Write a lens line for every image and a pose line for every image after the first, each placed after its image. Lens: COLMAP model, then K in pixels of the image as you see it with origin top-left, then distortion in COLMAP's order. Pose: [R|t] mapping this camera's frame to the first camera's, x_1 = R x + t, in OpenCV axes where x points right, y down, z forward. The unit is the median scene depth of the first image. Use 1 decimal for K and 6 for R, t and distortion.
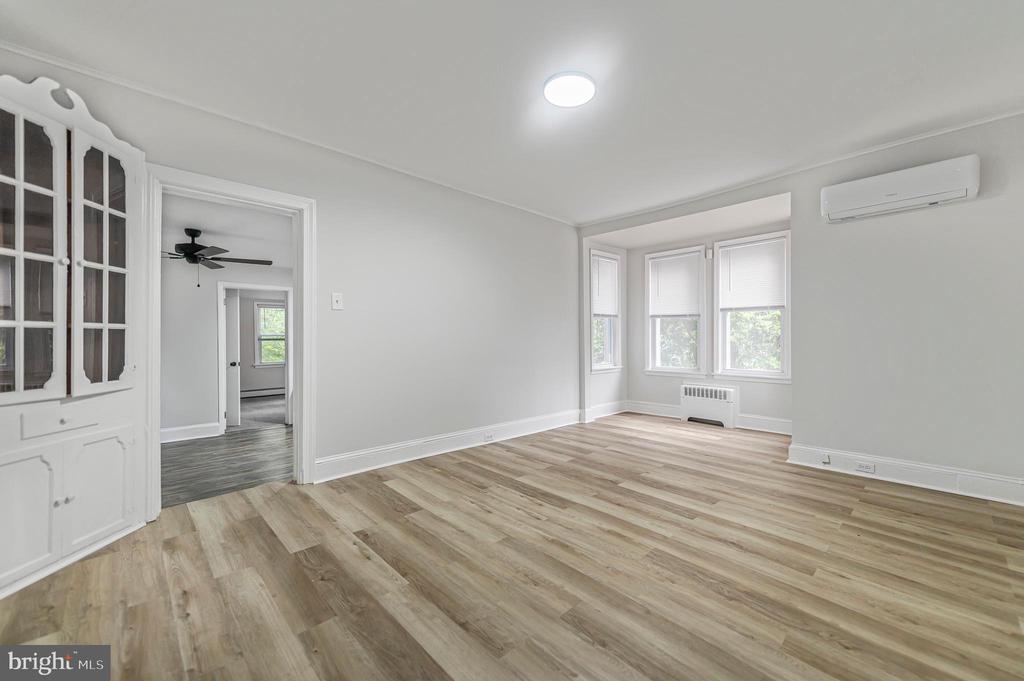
lens RADIAL K [[399.9, 0, 512.2], [0, 399.9, 333.3], [0, 0, 1]] dist [0.001821, -0.000557]
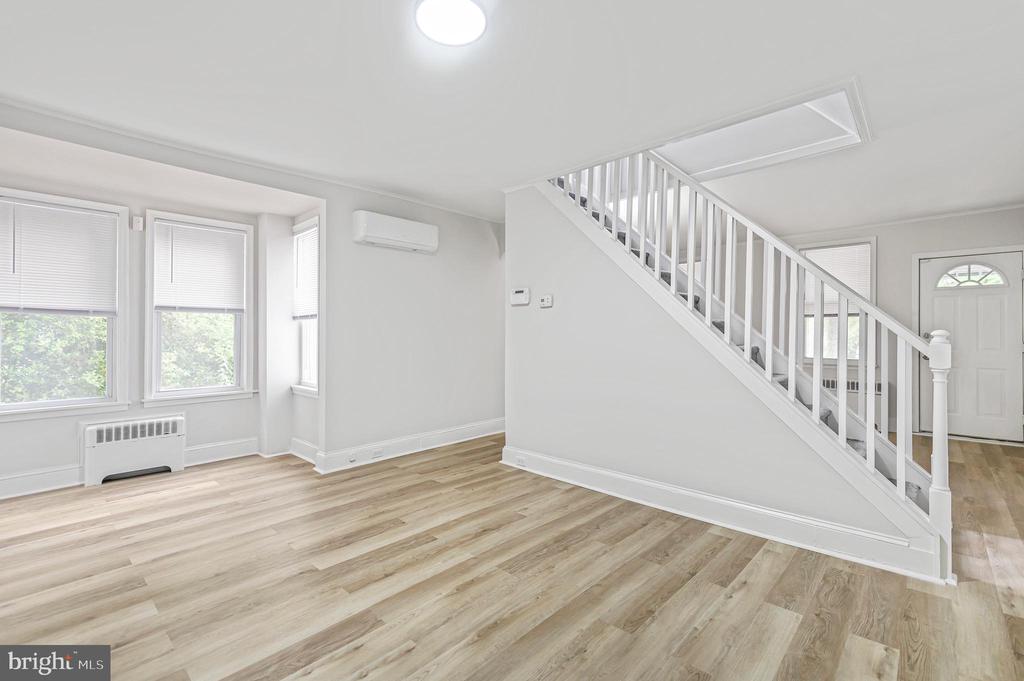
lens RADIAL K [[450.2, 0, 513.8], [0, 450.2, 333.8], [0, 0, 1]] dist [0.001367, 0.000141]
pose [[-0.065325, 0.006786, 0.997841, -0.623661], [-0.003955, 0.999967, -0.007060, -0.019559], [-0.997856, -0.004408, -0.065296, 0.863387]]
